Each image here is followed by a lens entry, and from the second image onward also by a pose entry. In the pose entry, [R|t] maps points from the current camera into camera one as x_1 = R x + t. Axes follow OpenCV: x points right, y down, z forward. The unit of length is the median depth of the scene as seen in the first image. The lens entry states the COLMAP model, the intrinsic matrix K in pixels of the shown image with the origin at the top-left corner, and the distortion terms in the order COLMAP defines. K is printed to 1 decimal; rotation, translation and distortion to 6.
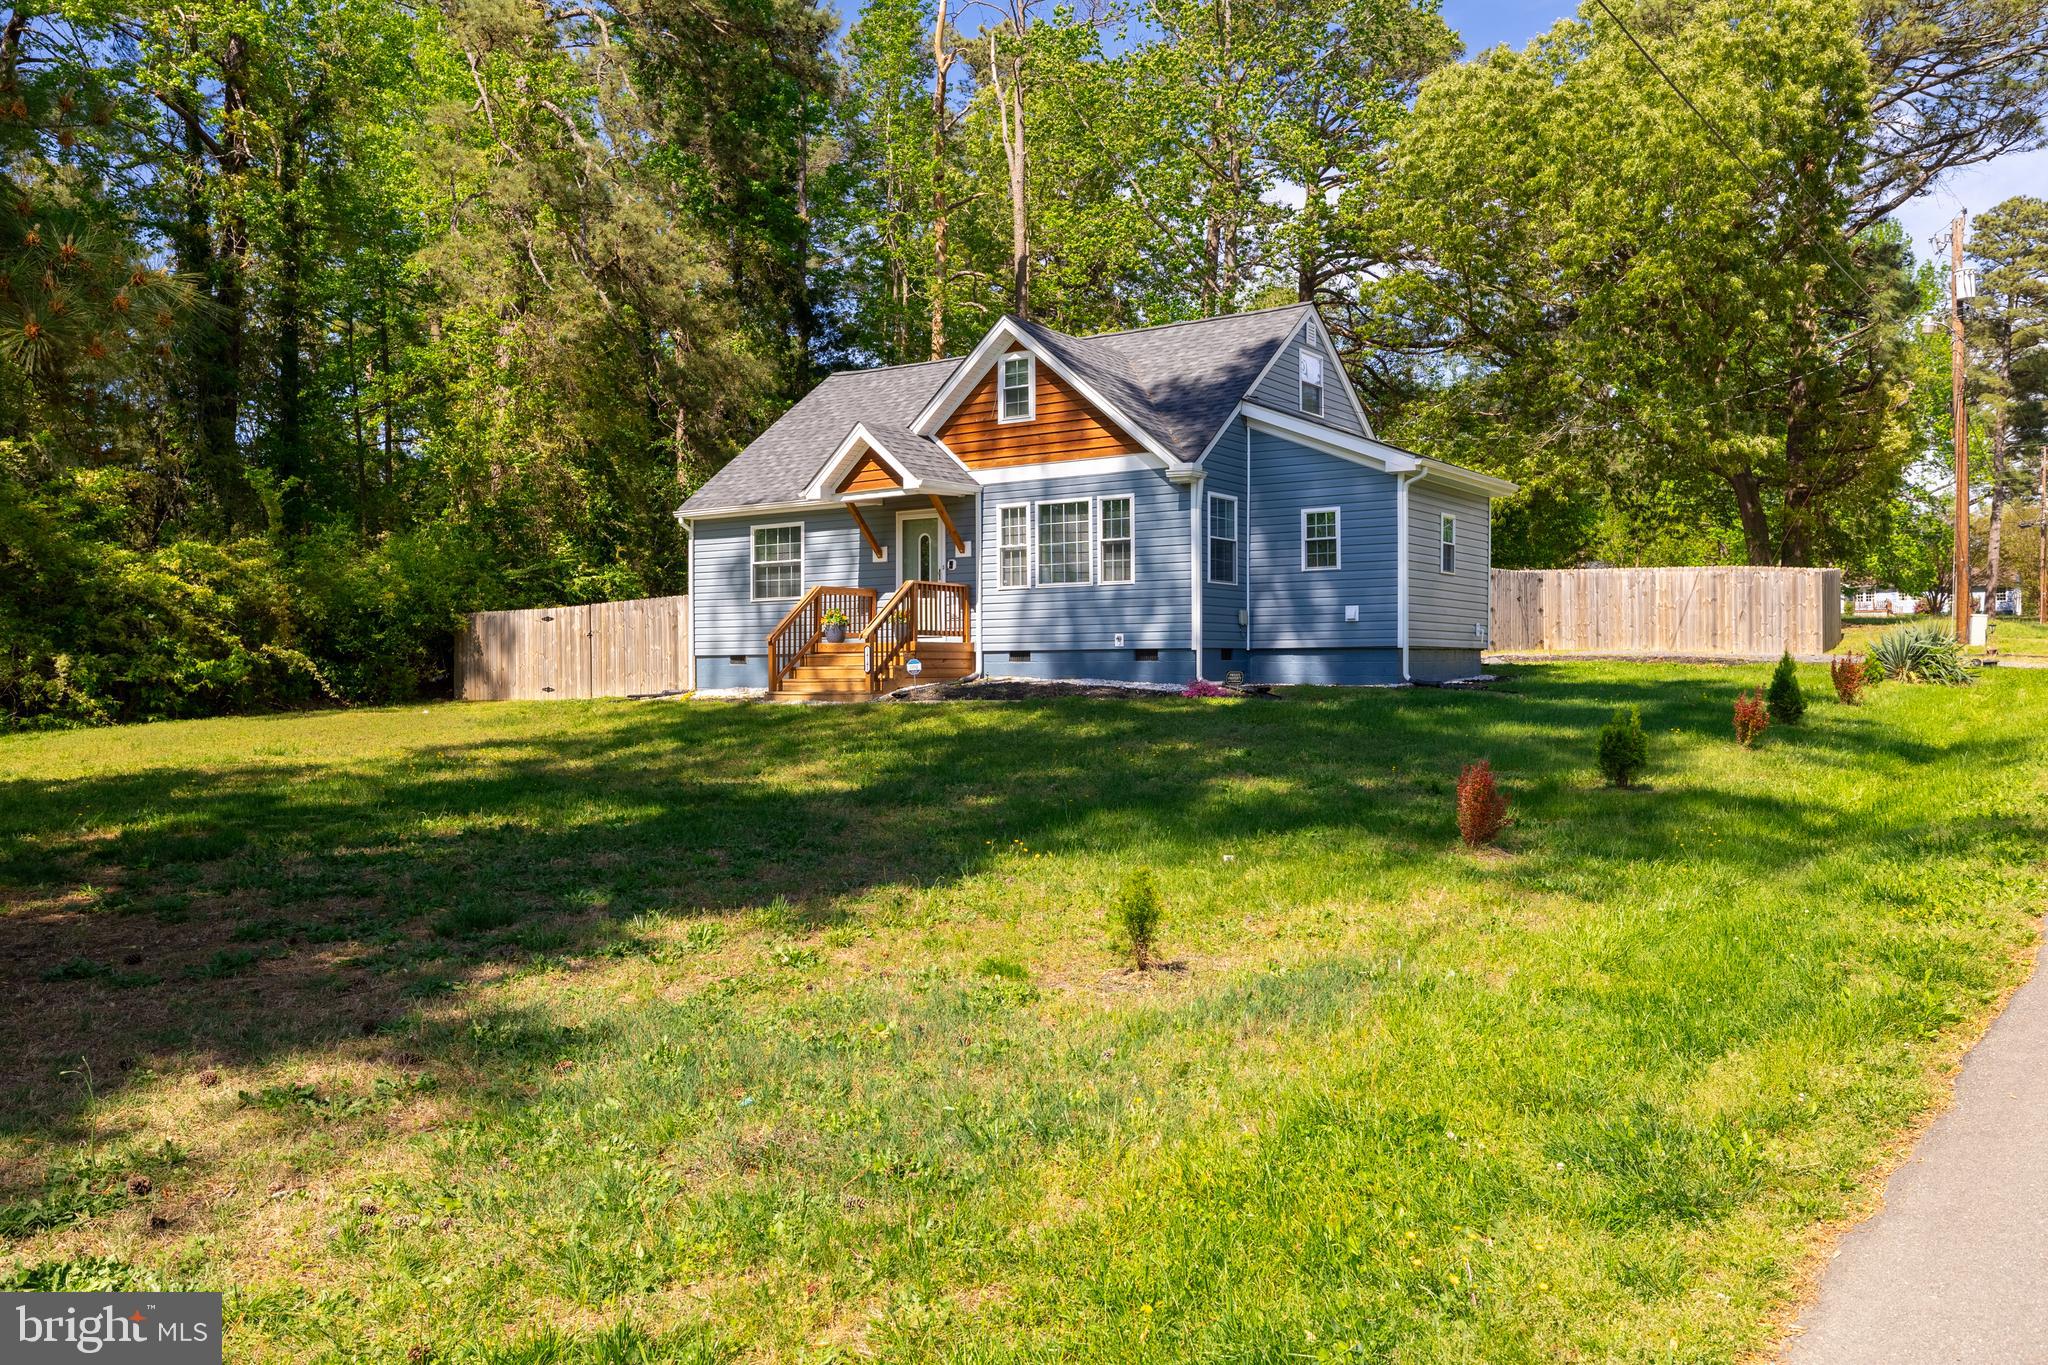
lens RADIAL K [[1526.2, 0, 1010.5], [0, 1526.2, 675.4], [0, 0, 1]] dist [0.034349, 0.001823]
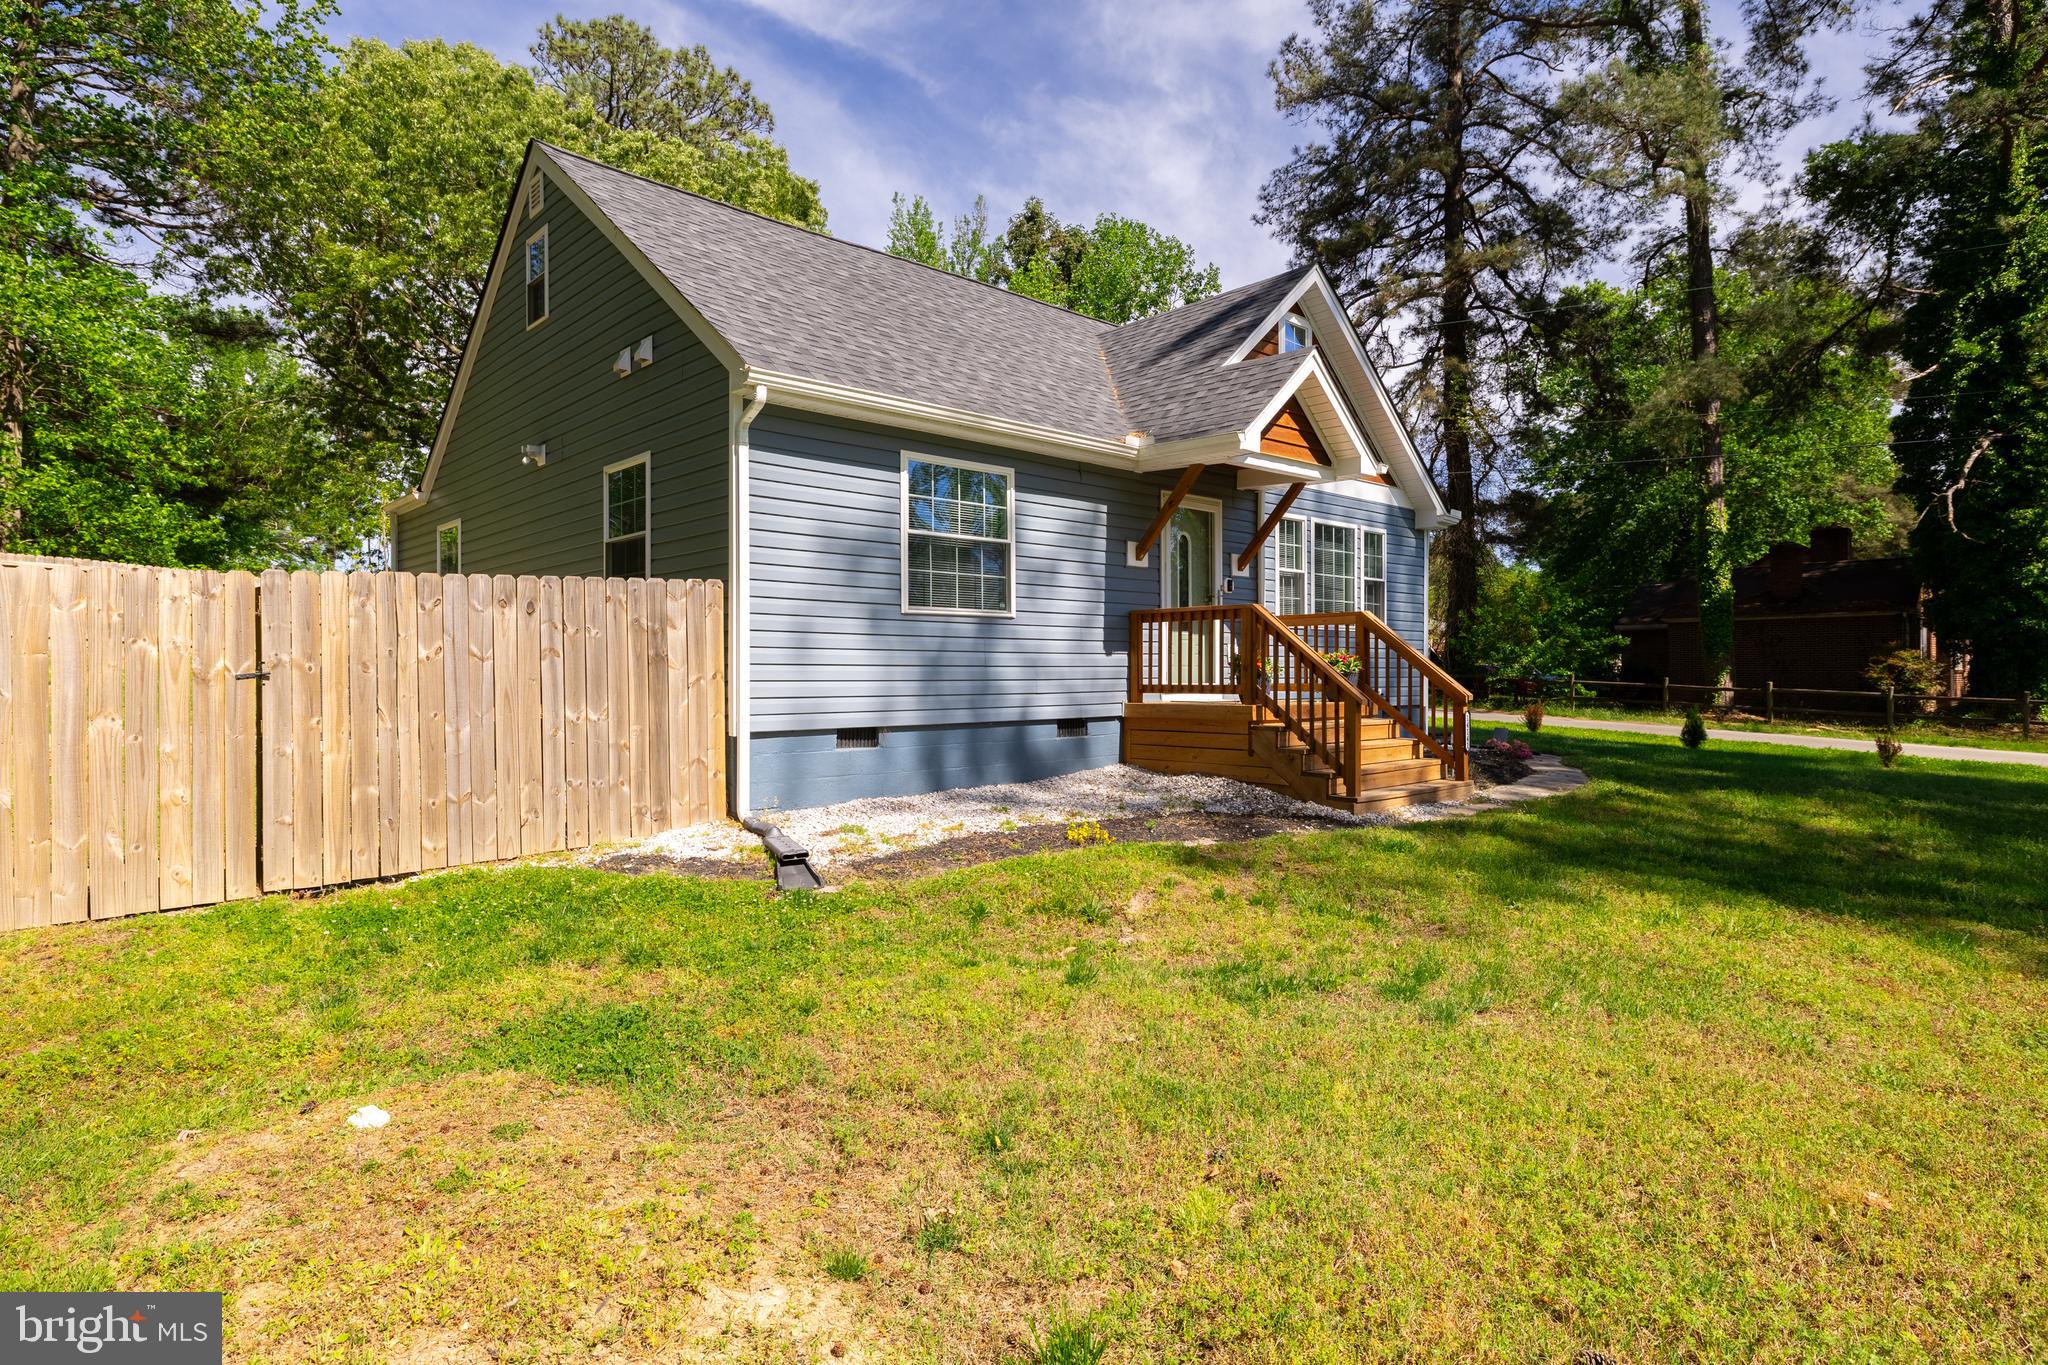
lens RADIAL K [[1101.0, 0, 1010.2], [0, 1101.0, 683.9], [0, 0, 1]] dist [0.002839, -0.000343]
pose [[0.219408, -0.003433, 0.975627, -0.562048], [0.003339, 0.999991, 0.002768, -0.031422], [-0.975628, 0.002650, 0.219417, 1.024018]]
